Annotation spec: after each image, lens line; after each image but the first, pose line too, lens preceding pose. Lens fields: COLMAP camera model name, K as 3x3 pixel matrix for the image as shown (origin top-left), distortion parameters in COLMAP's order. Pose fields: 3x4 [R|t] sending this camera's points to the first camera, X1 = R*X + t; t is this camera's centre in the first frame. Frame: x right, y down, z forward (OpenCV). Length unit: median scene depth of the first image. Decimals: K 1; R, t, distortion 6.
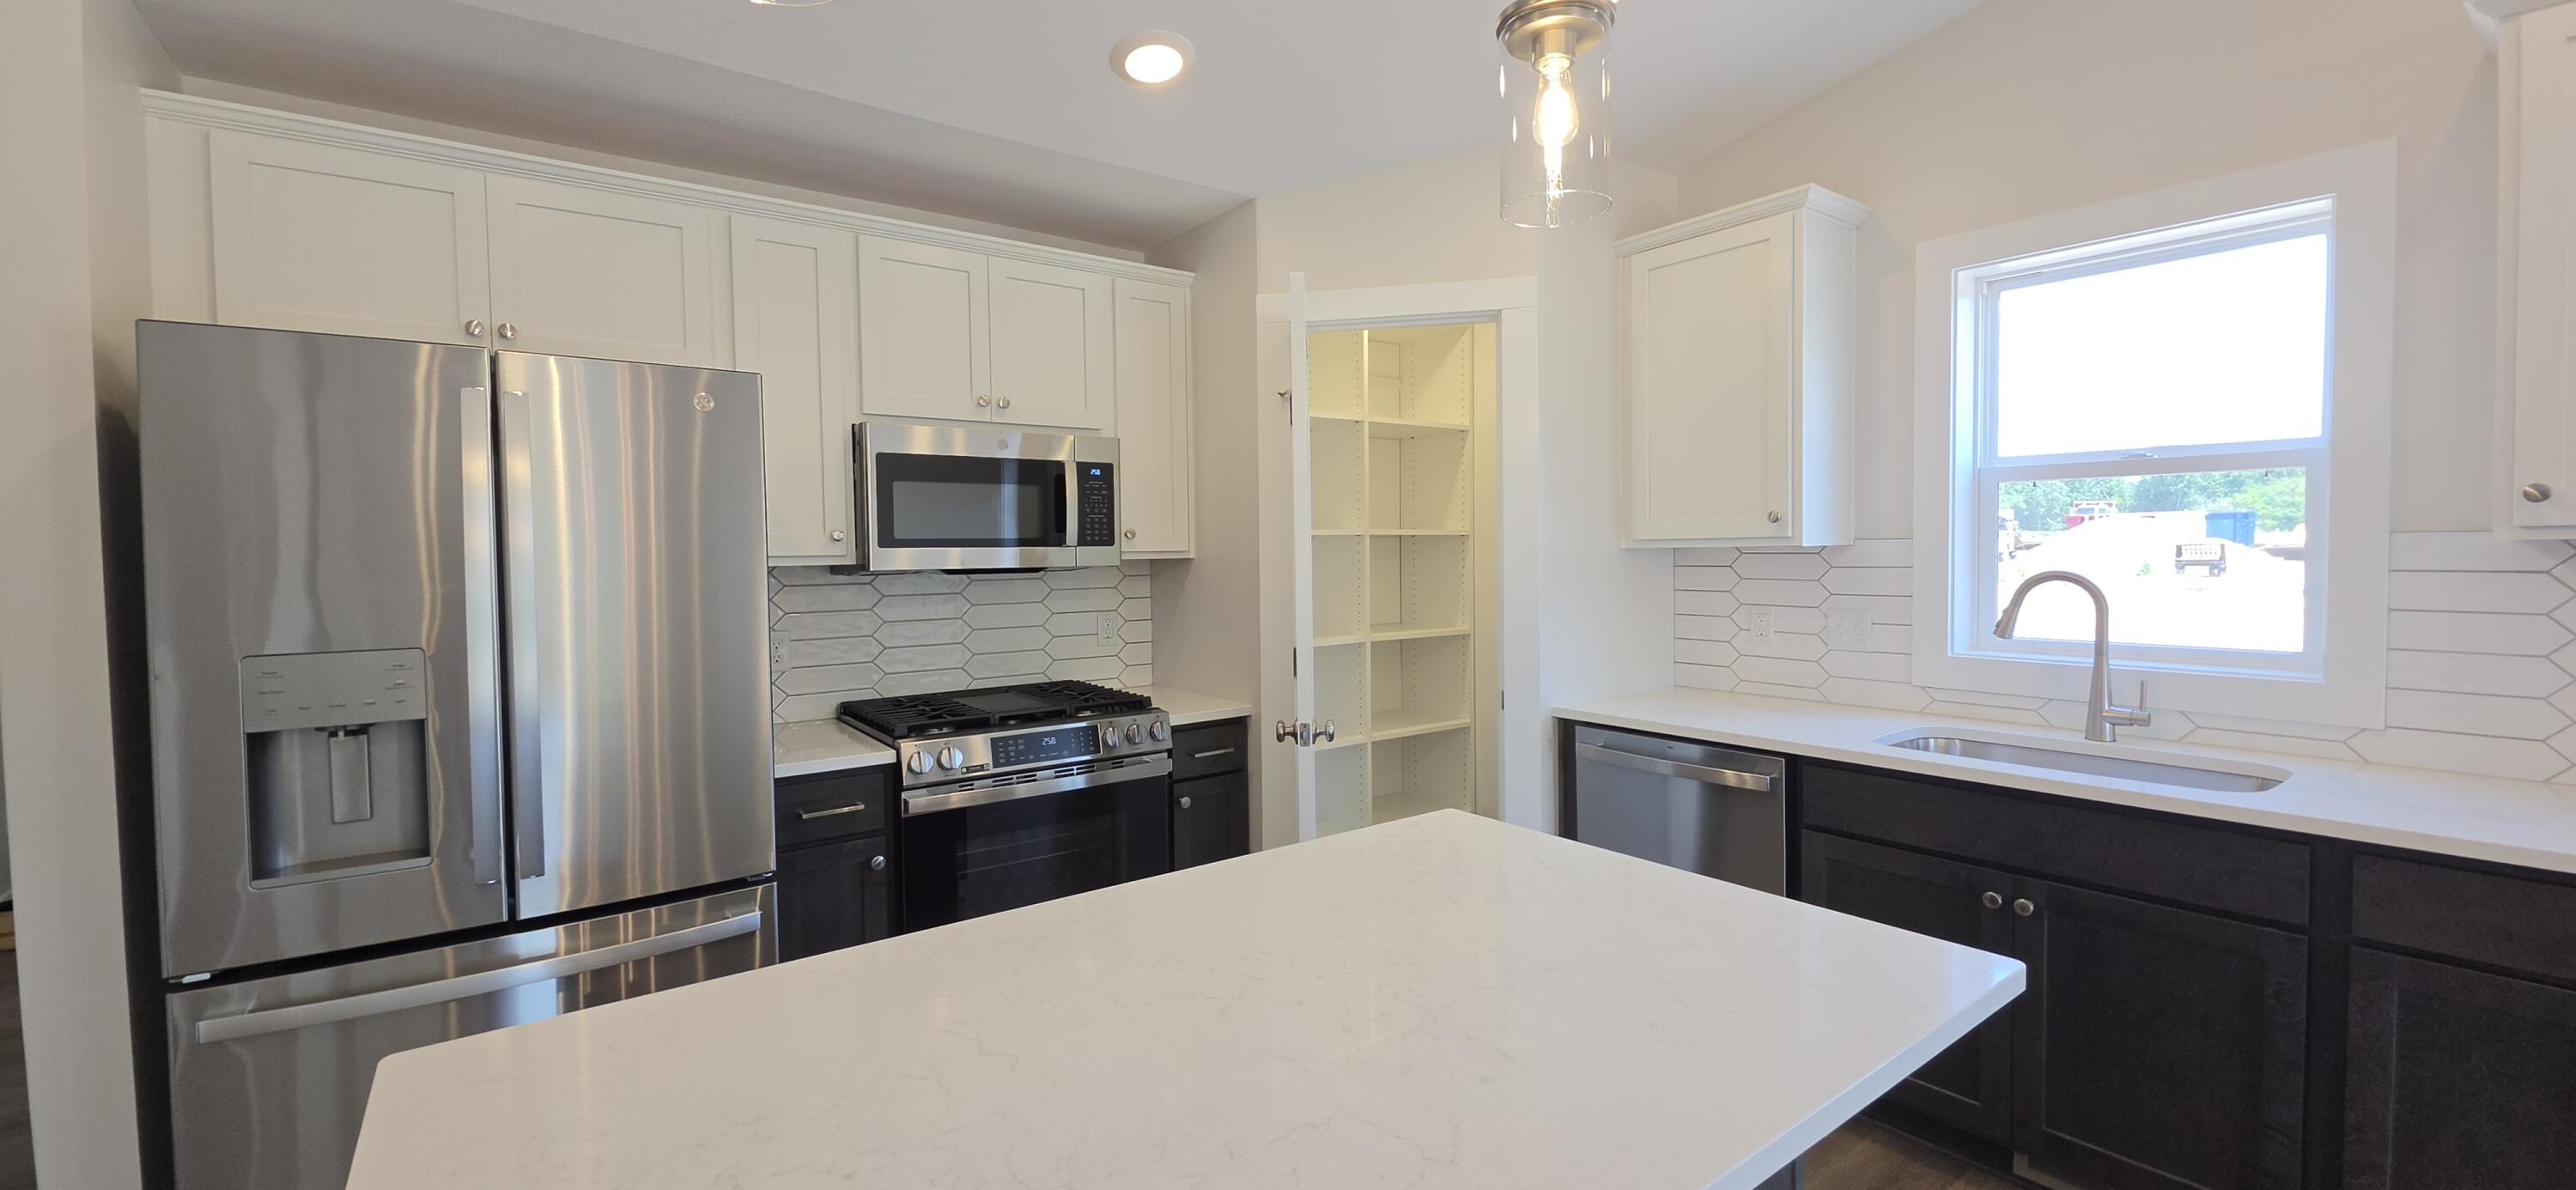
lens RADIAL K [[1024.0, 0, 1289.5], [0, 1024.0, 586.3], [0, 0, 1]] dist [0.011814, -0.007995]
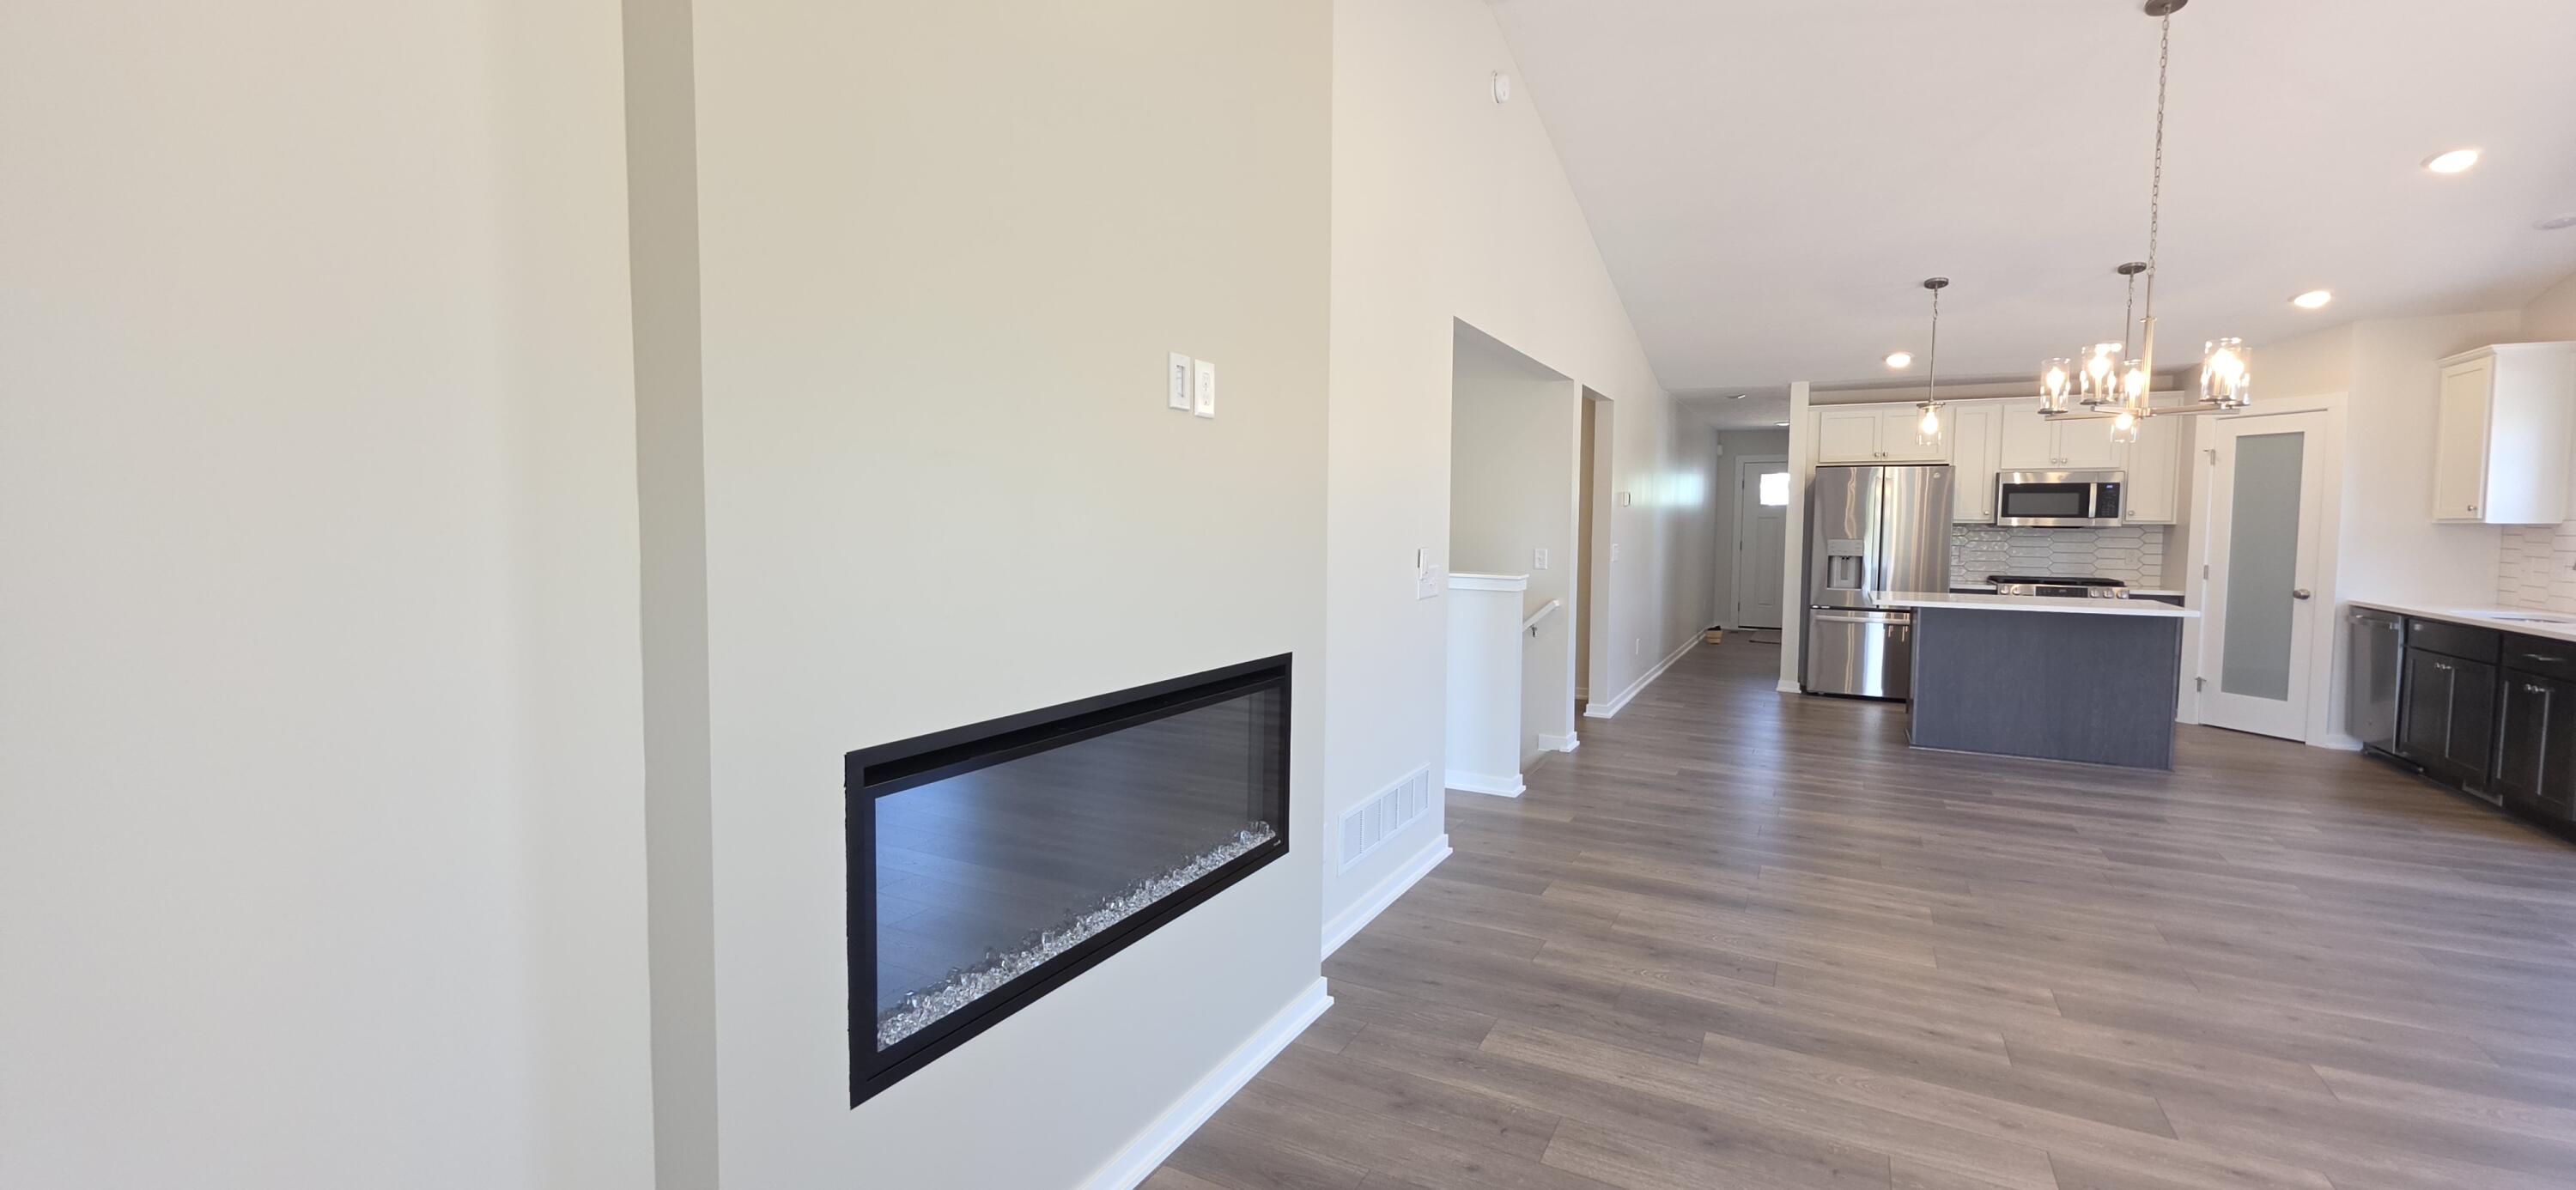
lens RADIAL K [[1024.0, 0, 1289.5], [0, 1024.0, 586.3], [0, 0, 1]] dist [0.011814, -0.007995]
pose [[0.423854, 0.073047, -0.902780, 1.303836], [-0.041852, 0.997257, 0.061042, 0.058166], [0.904763, 0.011910, 0.425749, -1.919722]]
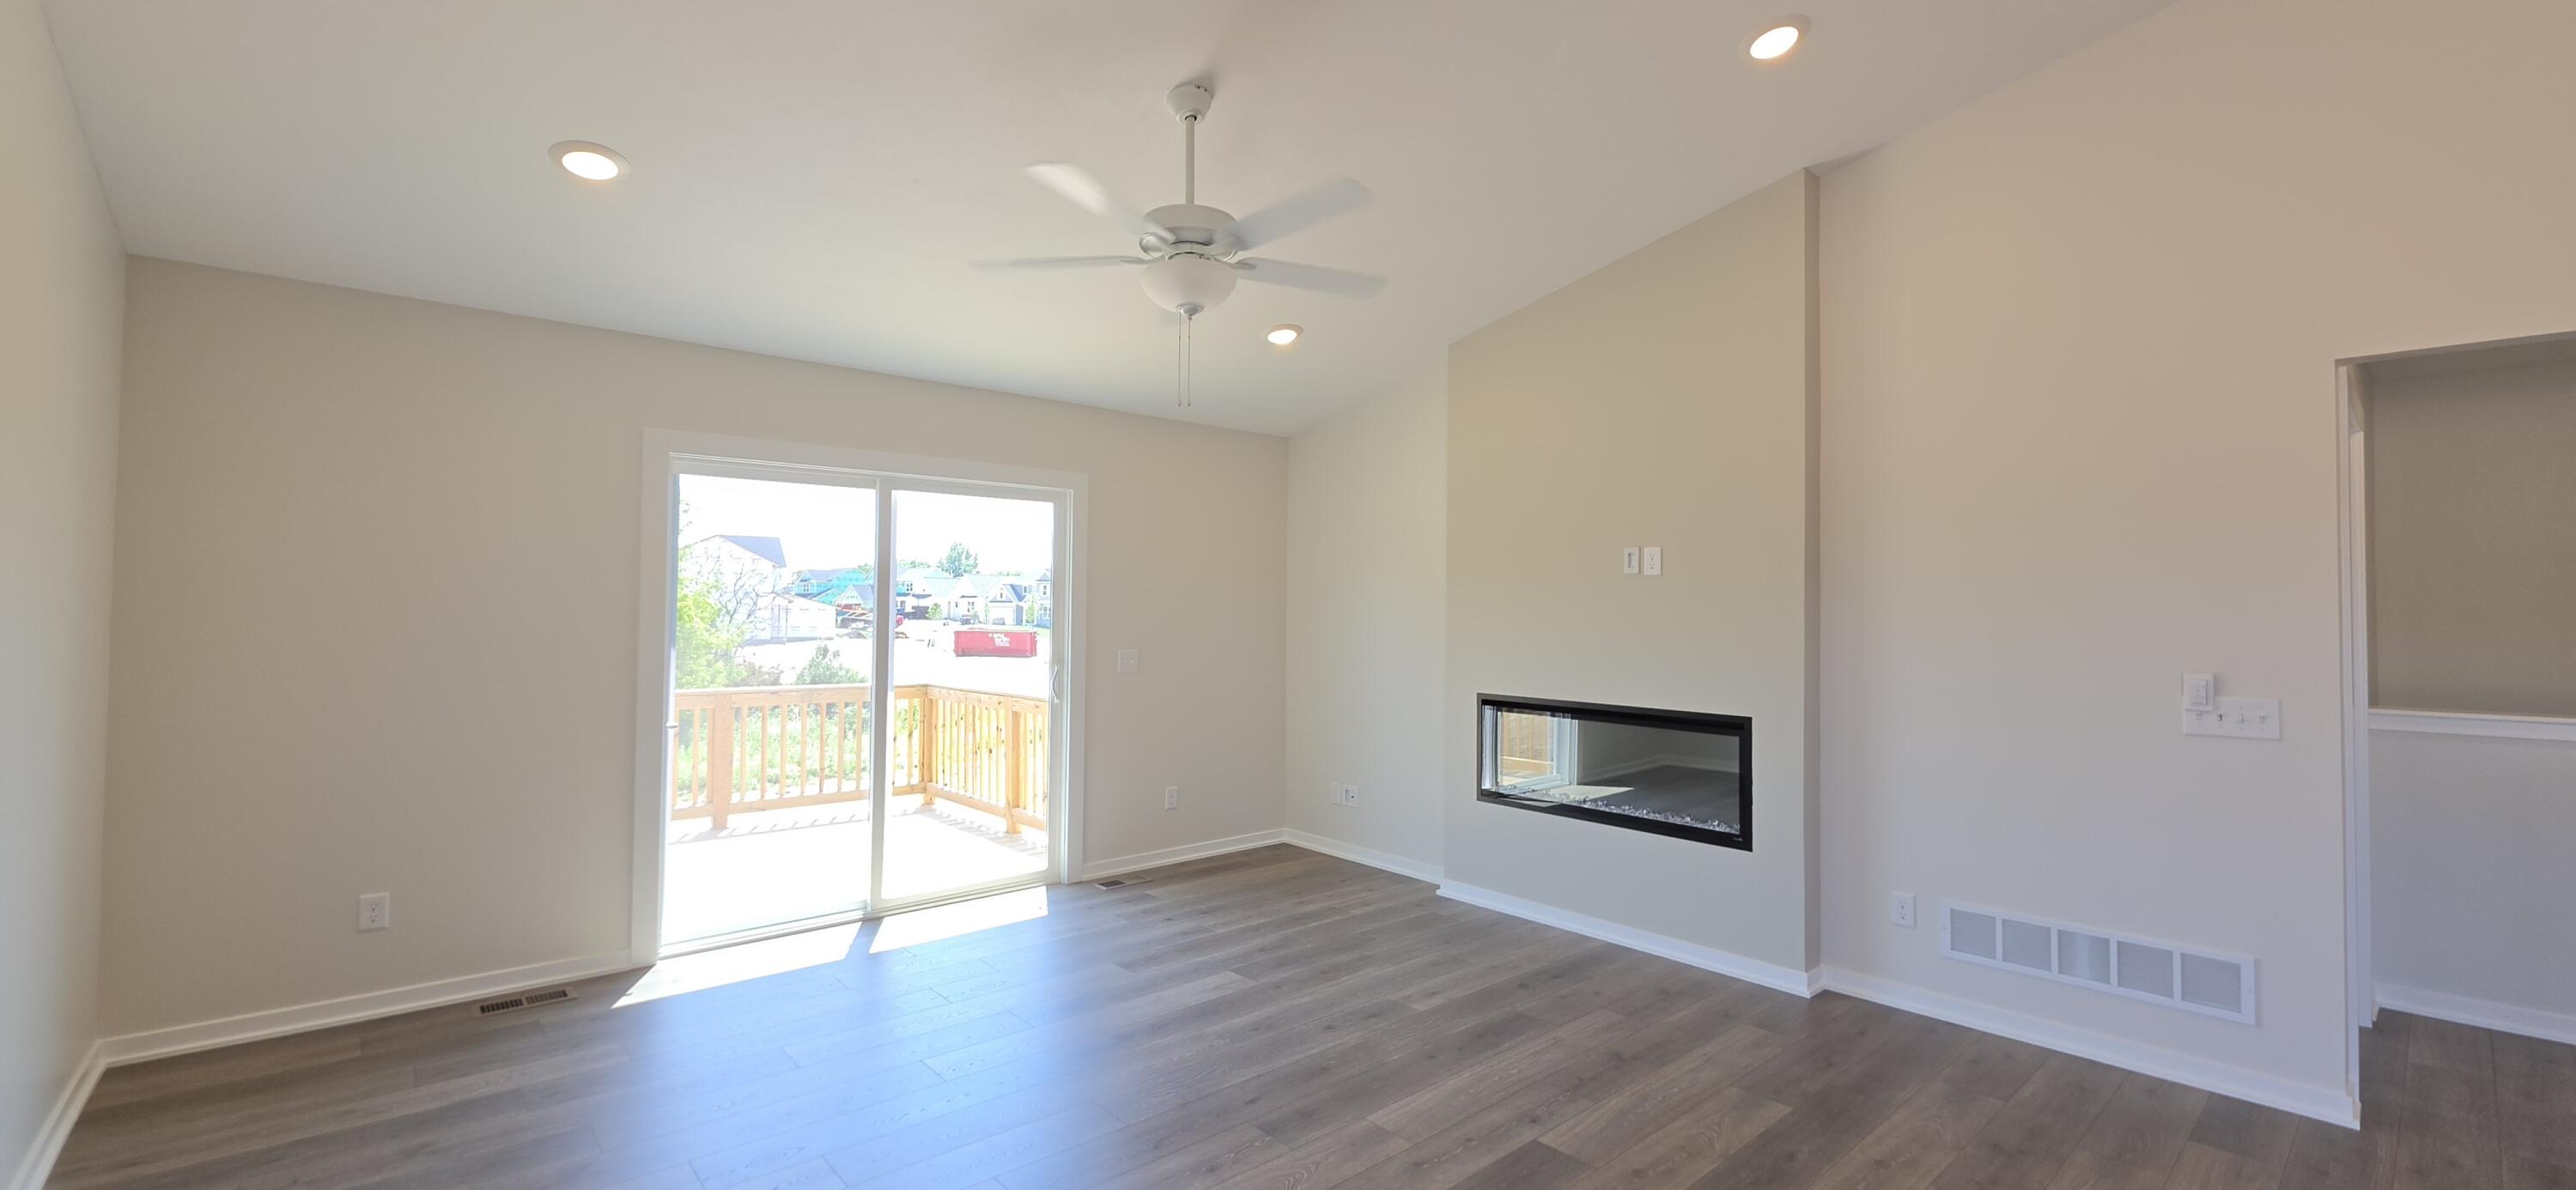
lens RADIAL K [[1024.0, 0, 1289.5], [0, 1024.0, 586.3], [0, 0, 1]] dist [0.011814, -0.007995]
pose [[-0.996066, -0.003064, -0.088557, 1.231617], [-0.003936, 0.999945, 0.009681, -0.015114], [0.088523, 0.009992, -0.996024, -0.213132]]
